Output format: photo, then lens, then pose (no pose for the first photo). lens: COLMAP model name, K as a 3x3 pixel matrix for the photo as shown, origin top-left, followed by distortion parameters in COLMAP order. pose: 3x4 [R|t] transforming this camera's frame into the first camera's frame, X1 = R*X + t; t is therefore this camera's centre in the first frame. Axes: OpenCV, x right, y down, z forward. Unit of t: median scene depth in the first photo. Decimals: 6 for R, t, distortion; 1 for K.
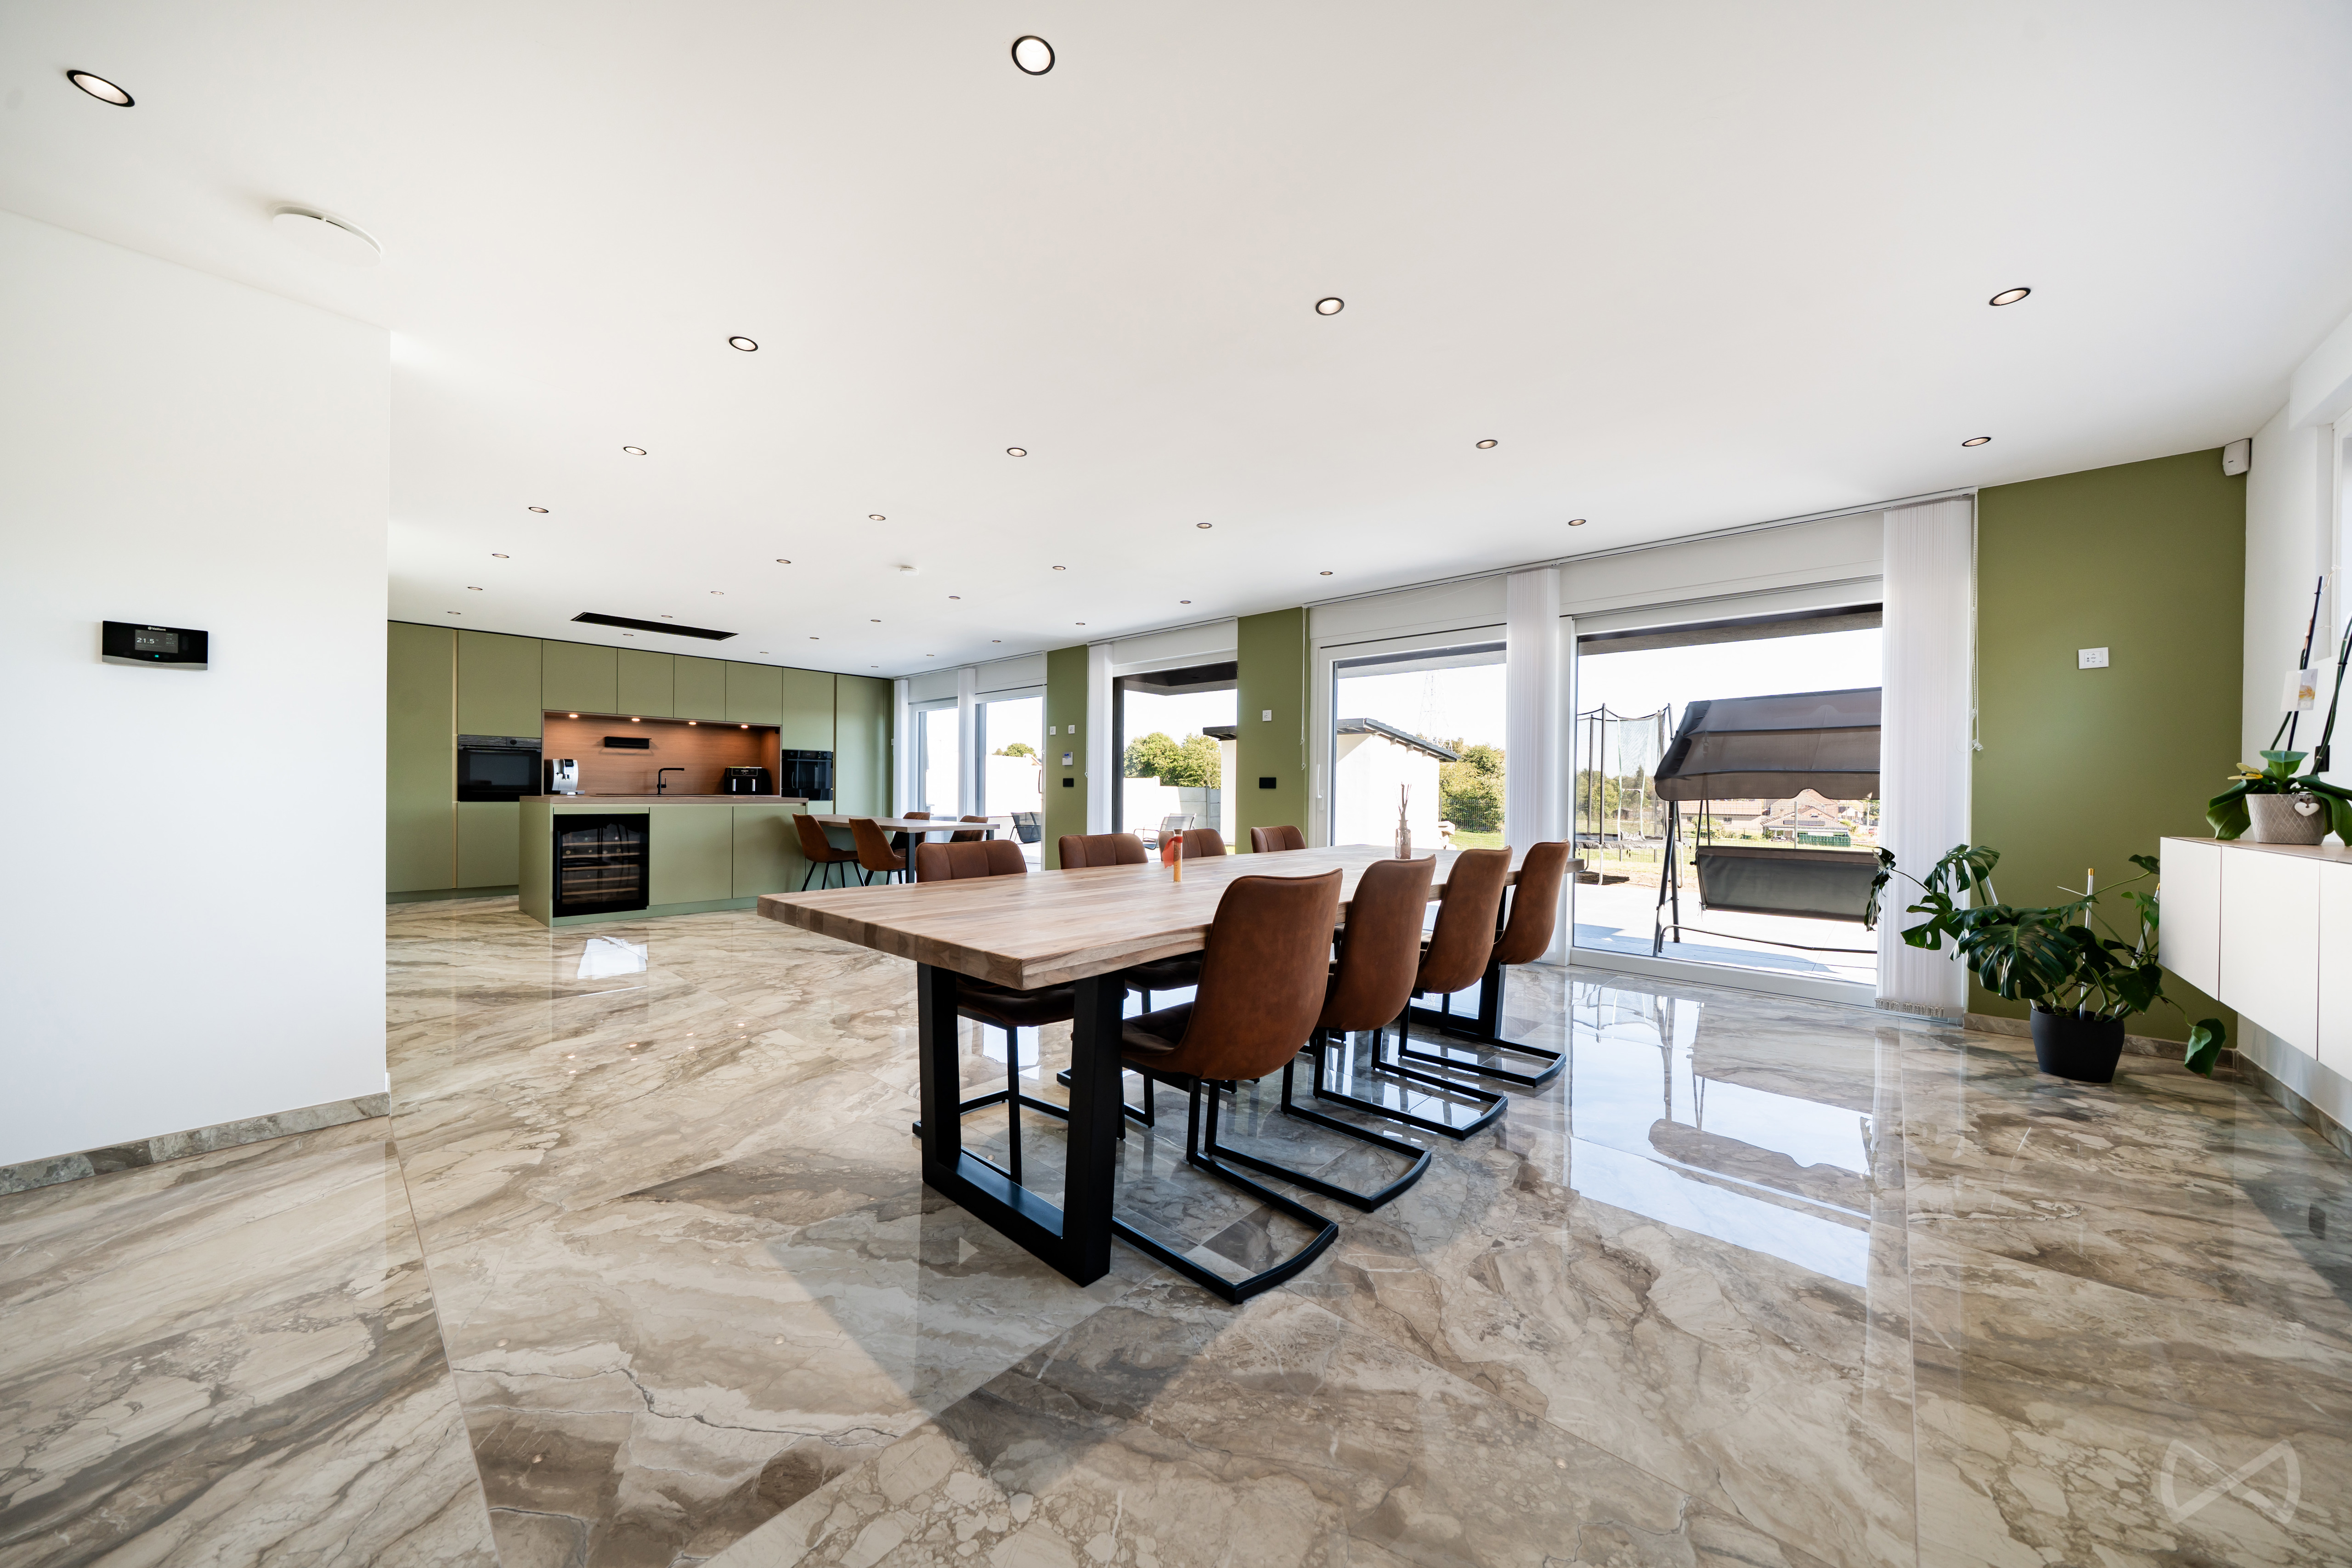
lens RADIAL K [[792.6, 0, 1181.2], [0, 792.6, 796.0], [0, 0, 1]] dist [-0.004310, -0.000142]
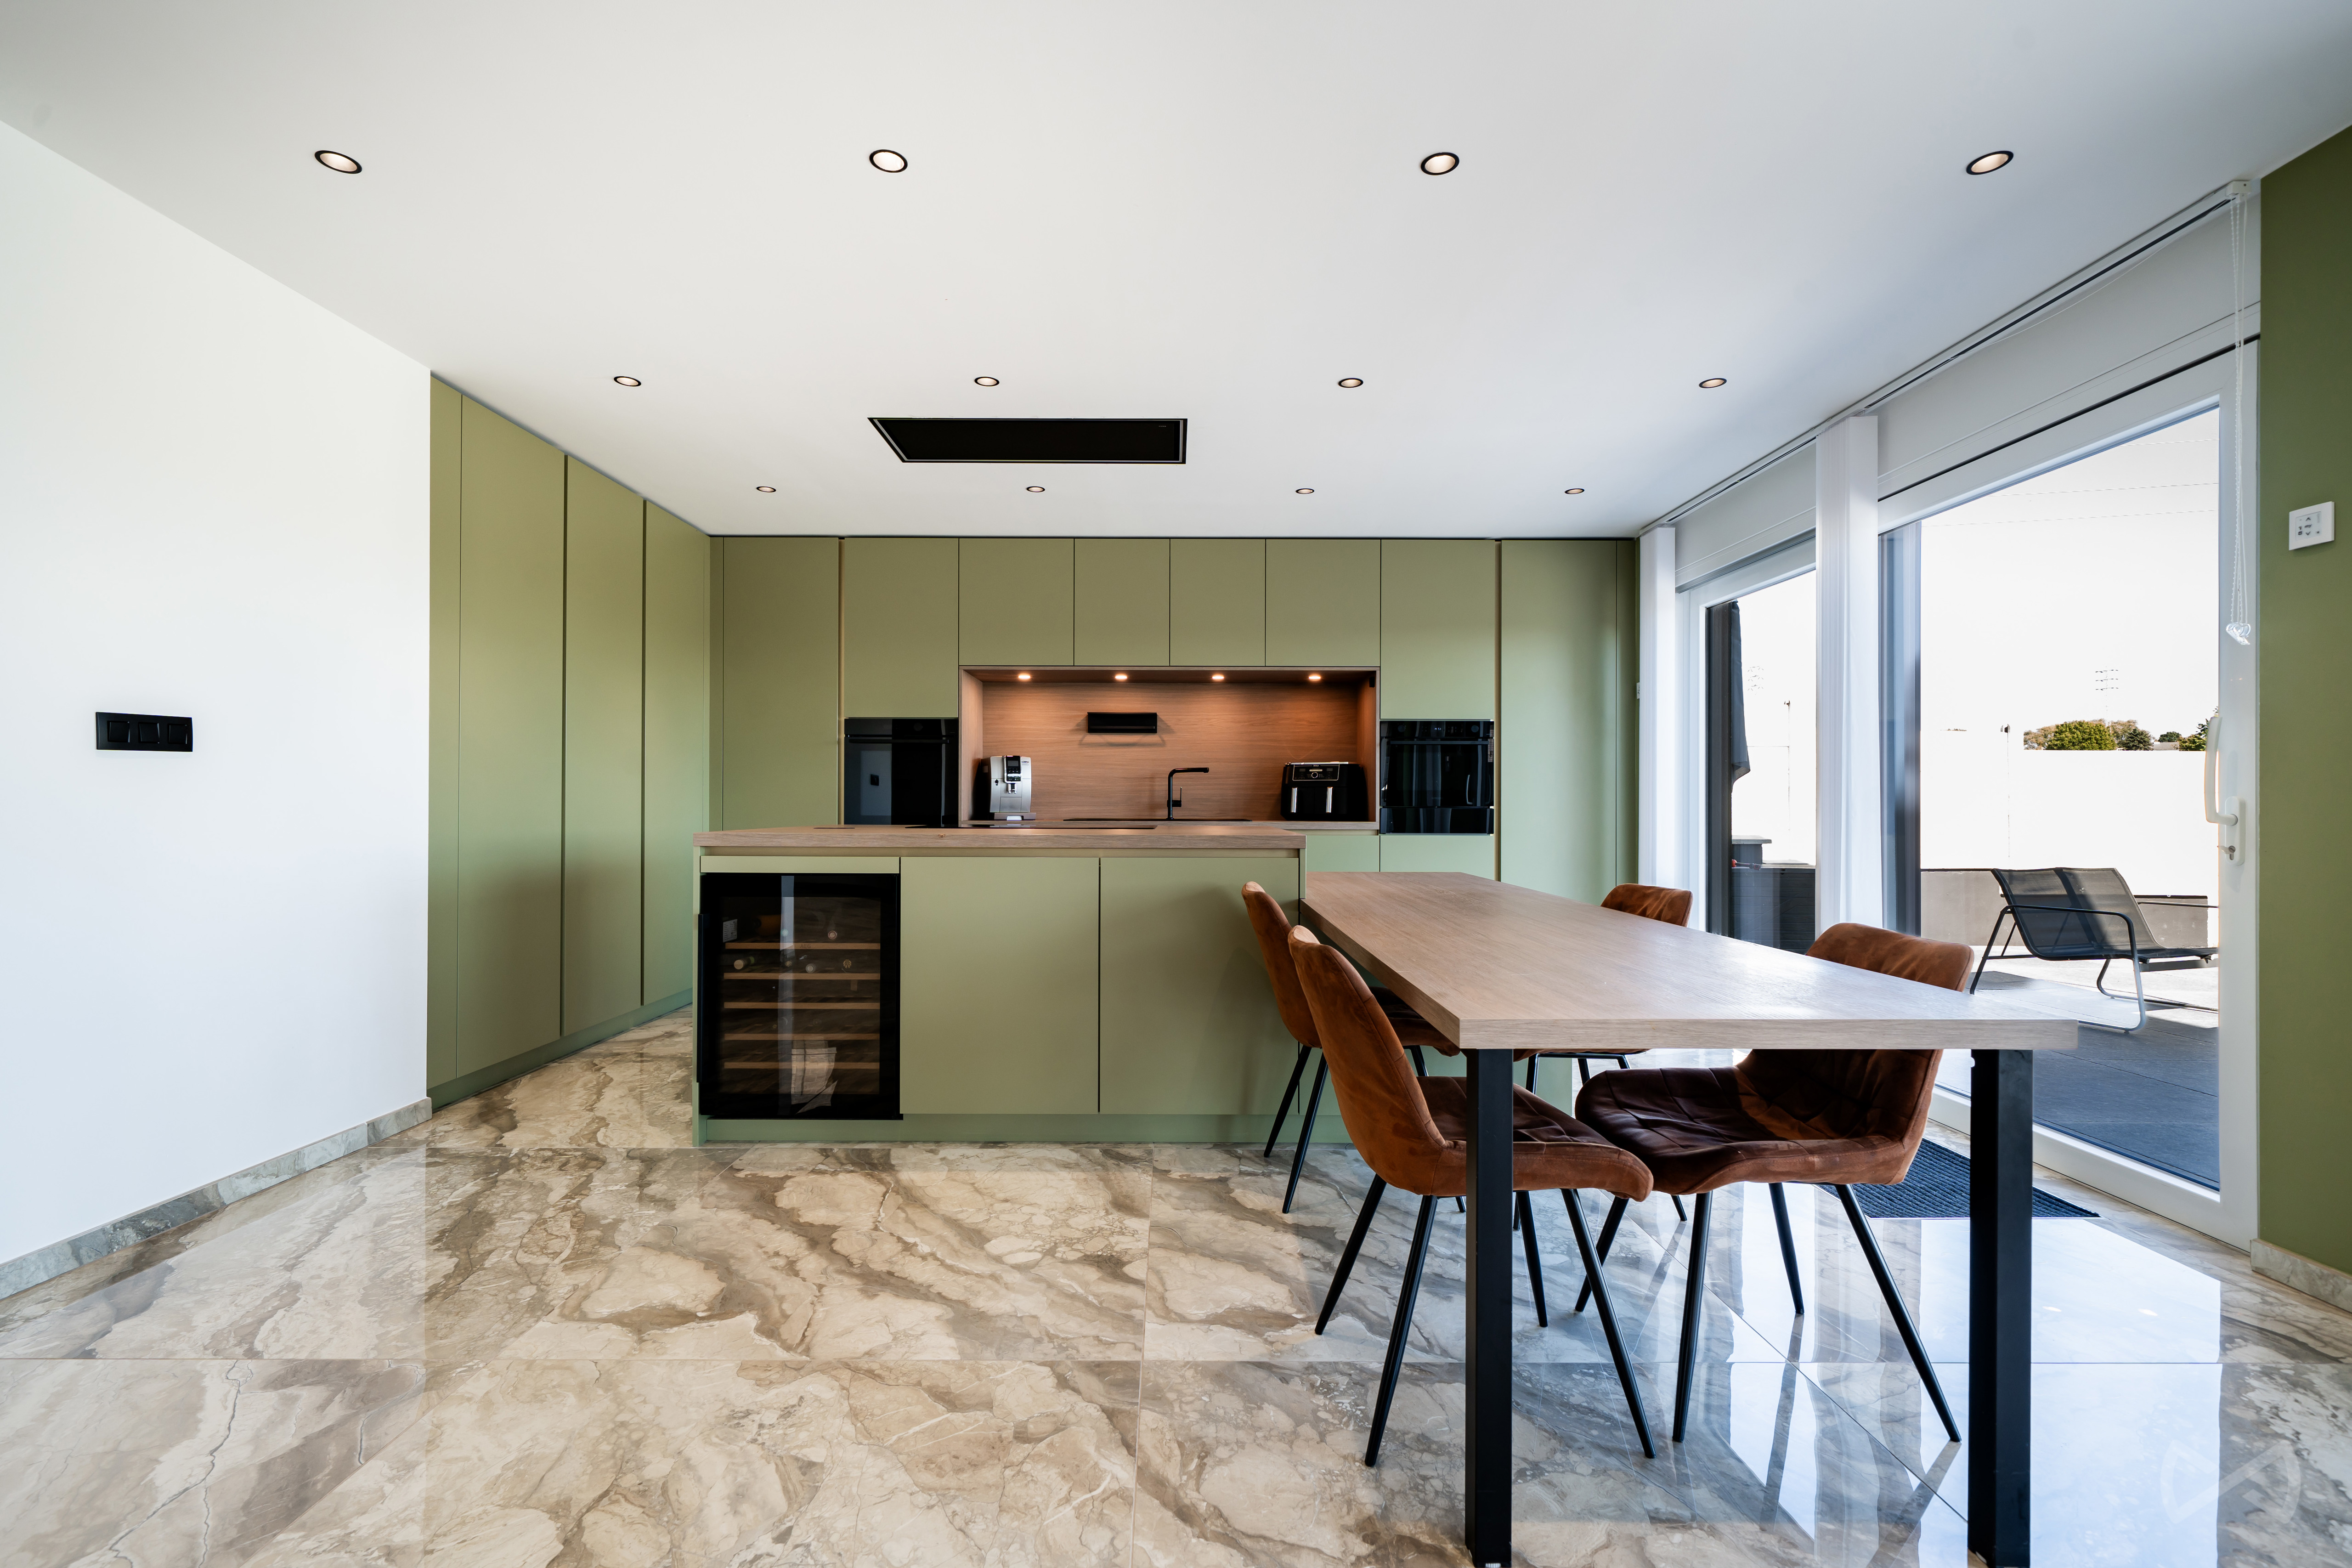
lens RADIAL K [[1056.2, 0, 1172.8], [0, 1056.2, 793.0], [0, 0, 1]] dist [0.002550, 0.000035]
pose [[0.672152, -0.015916, -0.740242, -0.142422], [0.000114, 0.999771, -0.021393, -0.004494], [0.740413, 0.014295, 0.672000, 0.524470]]
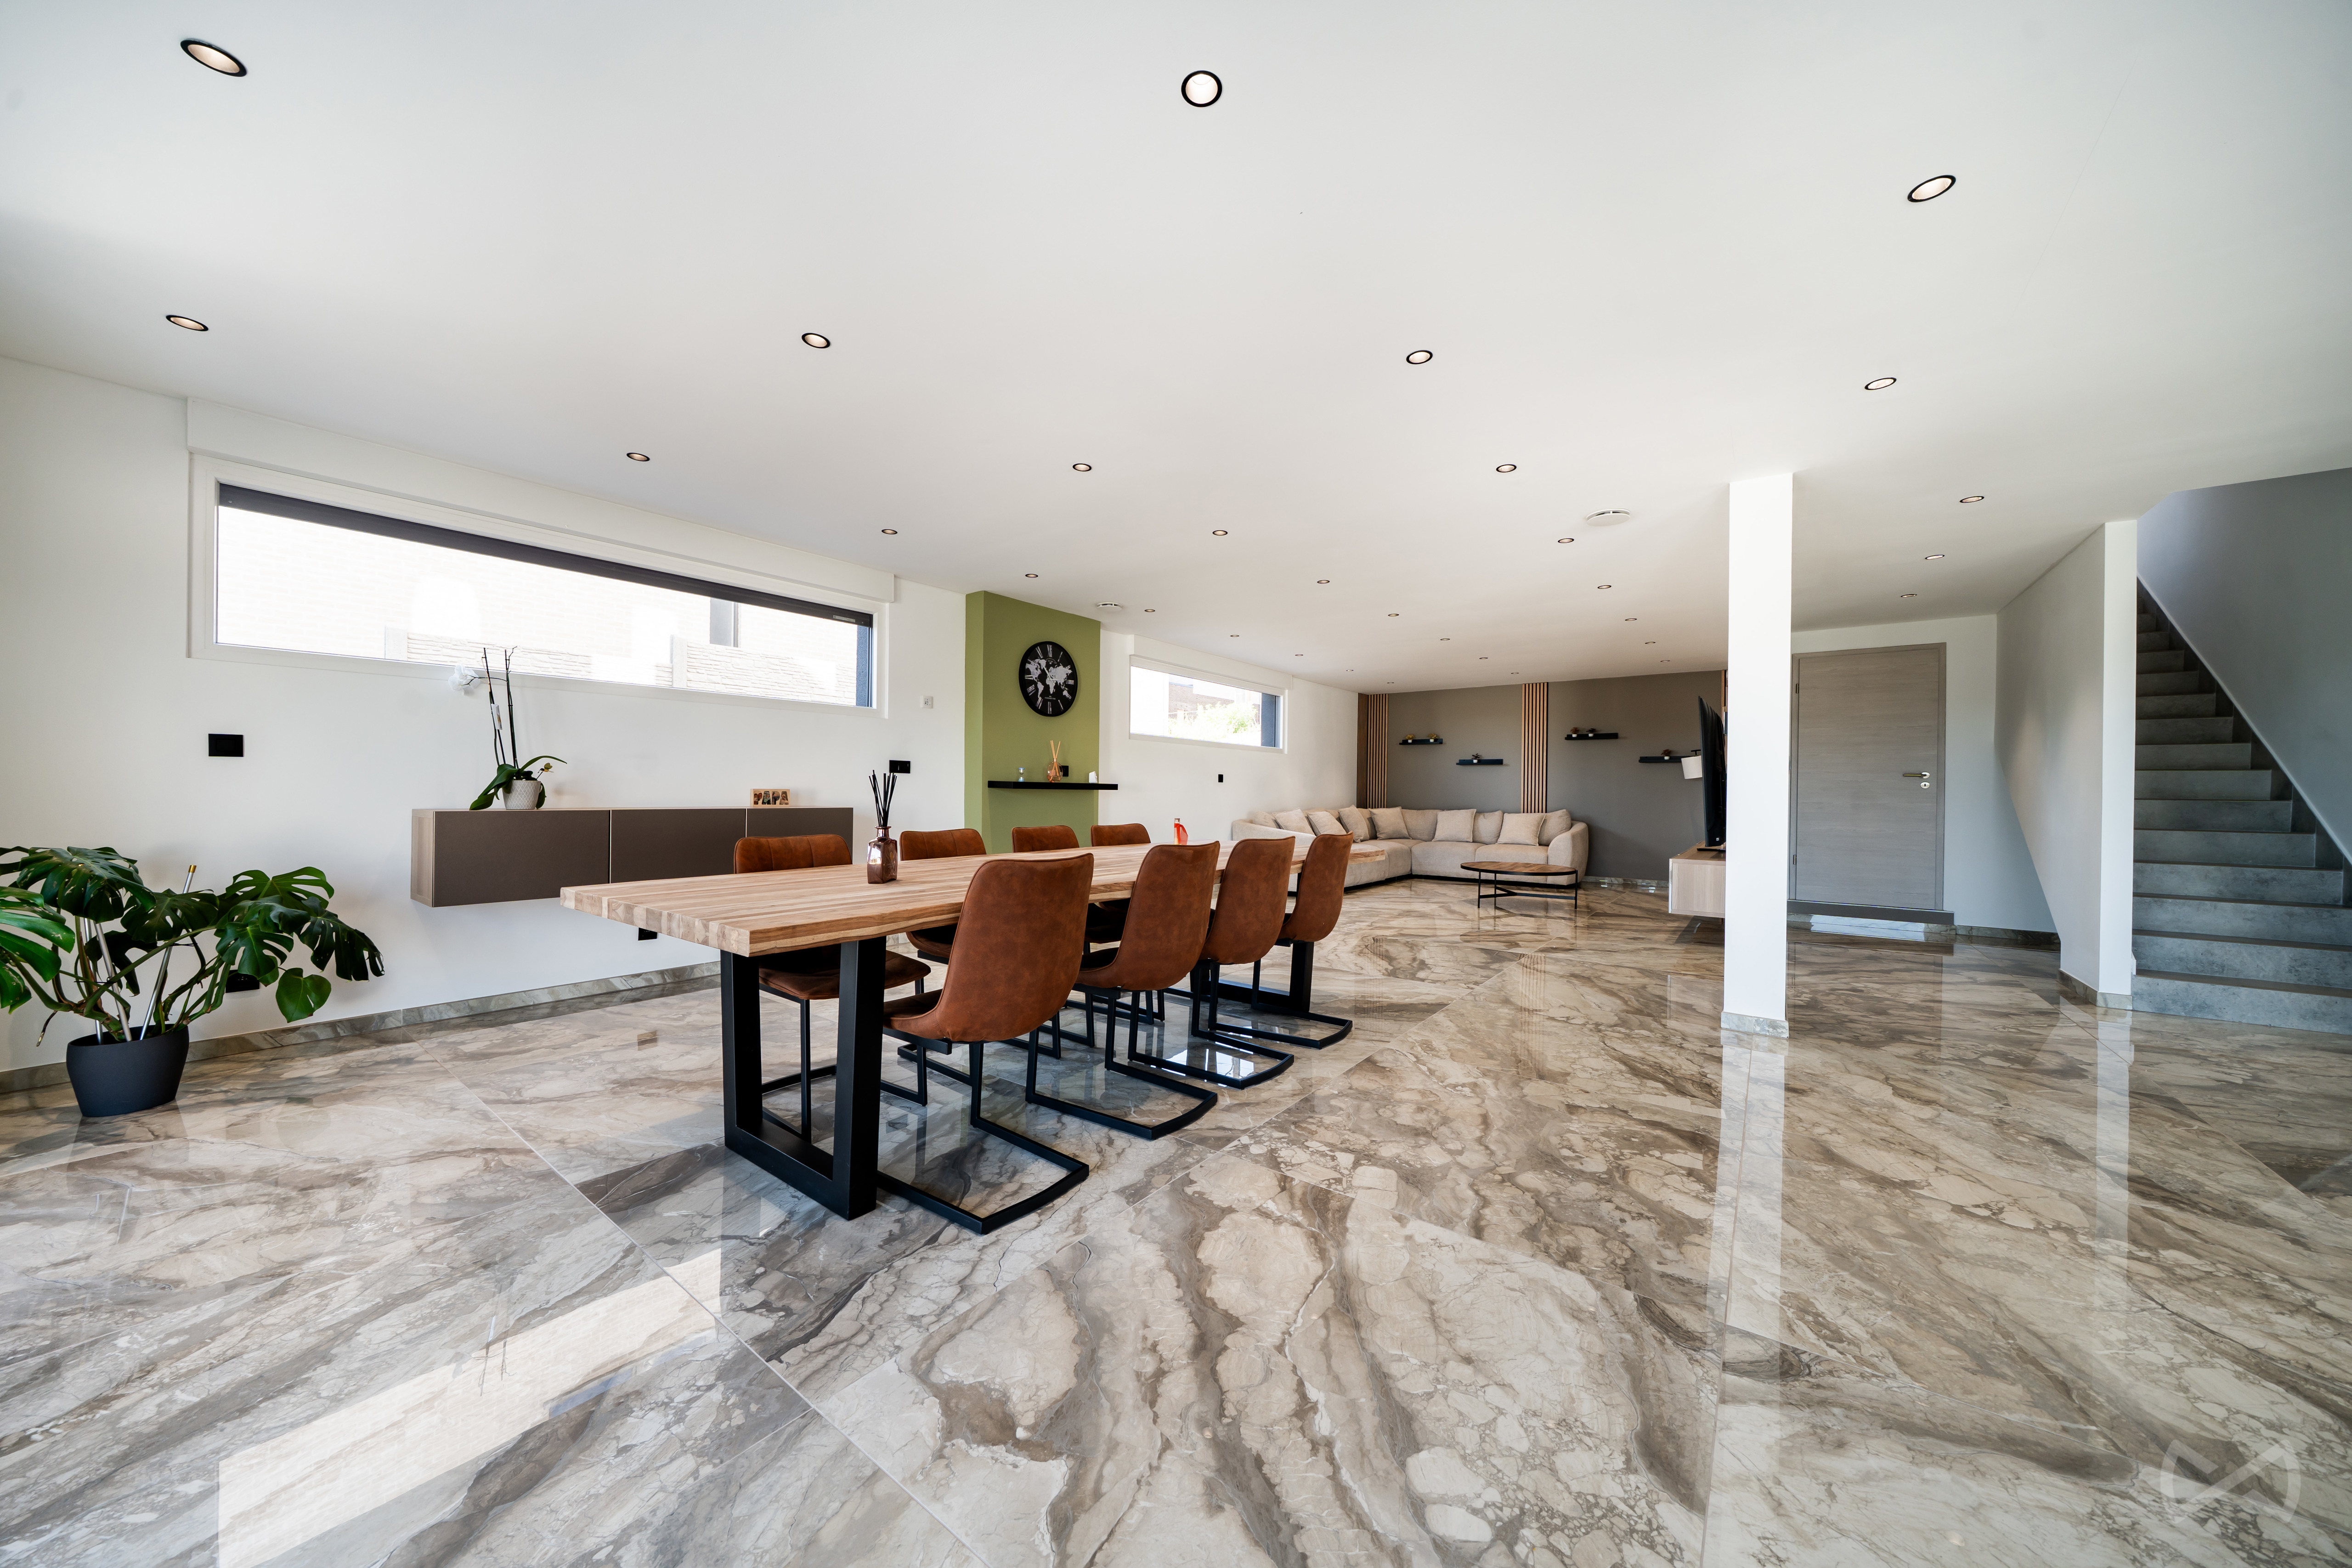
lens RADIAL K [[792.6, 0, 1179.8], [0, 792.6, 789.0], [0, 0, 1]] dist [-0.004310, -0.000142]
pose [[0.091113, -0.013488, -0.995749, -0.248053], [-0.016097, 0.999758, -0.015016, -0.005889], [0.995711, 0.017396, 0.090873, 0.622104]]
